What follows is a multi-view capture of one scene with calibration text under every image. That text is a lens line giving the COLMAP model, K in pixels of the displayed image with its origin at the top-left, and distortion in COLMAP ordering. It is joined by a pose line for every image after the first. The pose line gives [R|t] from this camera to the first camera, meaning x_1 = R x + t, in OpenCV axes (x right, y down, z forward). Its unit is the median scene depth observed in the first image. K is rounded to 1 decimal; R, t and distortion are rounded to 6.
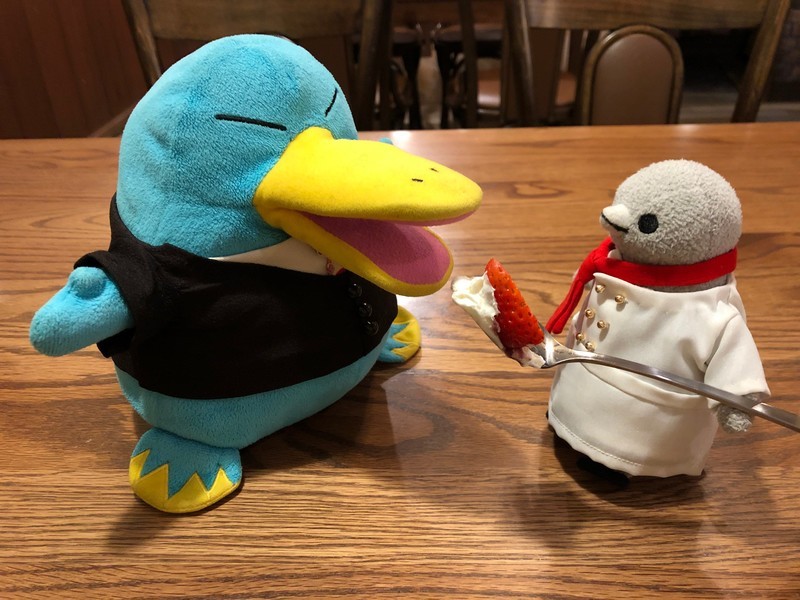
lens RADIAL K [[658.1, 0, 400.2], [0, 658.1, 301.1], [0, 0, 1]] dist [0.020135, -0.022065]
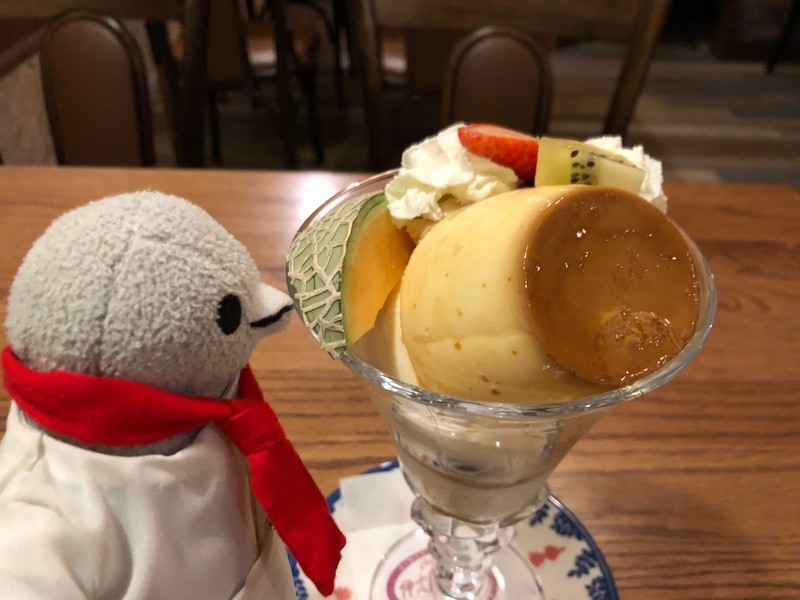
lens RADIAL K [[658.1, 0, 400.0], [0, 658.1, 299.9], [0, 0, 1]] dist [0.020135, -0.022065]
pose [[0.998768, 0.032830, 0.037201, 0.391758], [-0.036866, 0.992844, 0.113582, -0.291010], [-0.033206, -0.114813, 0.992832, 0.174764]]
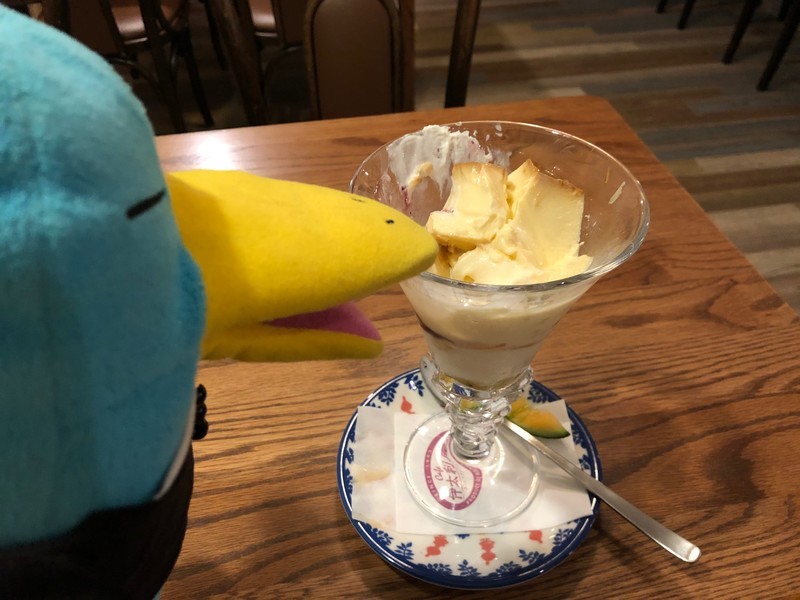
lens RADIAL K [[658.1, 0, 401.6], [0, 658.1, 300.5], [0, 0, 1]] dist [0.020135, -0.022065]
pose [[0.981872, -0.120772, 0.146084, 0.463995], [0.091842, 0.977341, 0.190707, -0.260706], [-0.165806, -0.173834, 0.970716, -0.037363]]
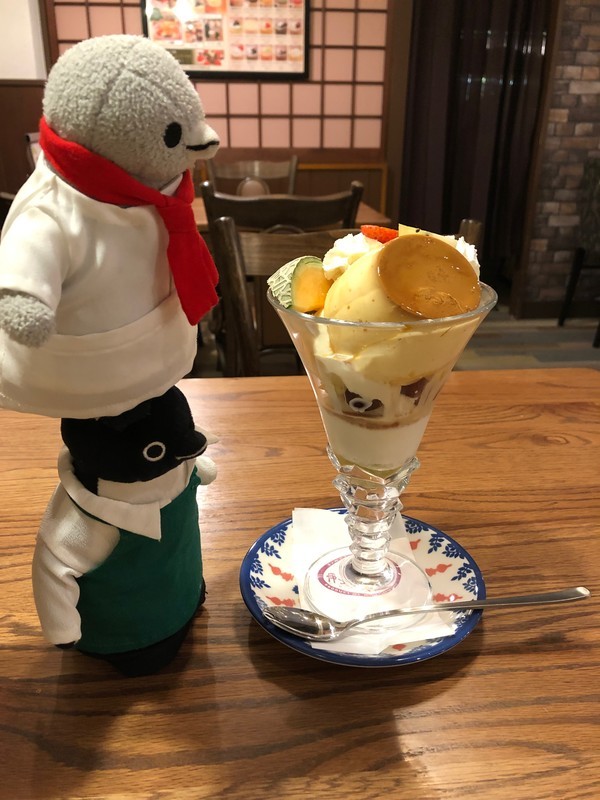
lens RADIAL K [[658.1, 0, 298.0], [0, 658.1, 395.9], [0, 0, 1]] dist [0.020135, -0.022065]
pose [[0.991798, -0.013914, 0.127053, 0.267832], [0.033760, 0.987272, -0.155417, -0.100814], [-0.123274, 0.158432, 0.979644, -0.045288]]
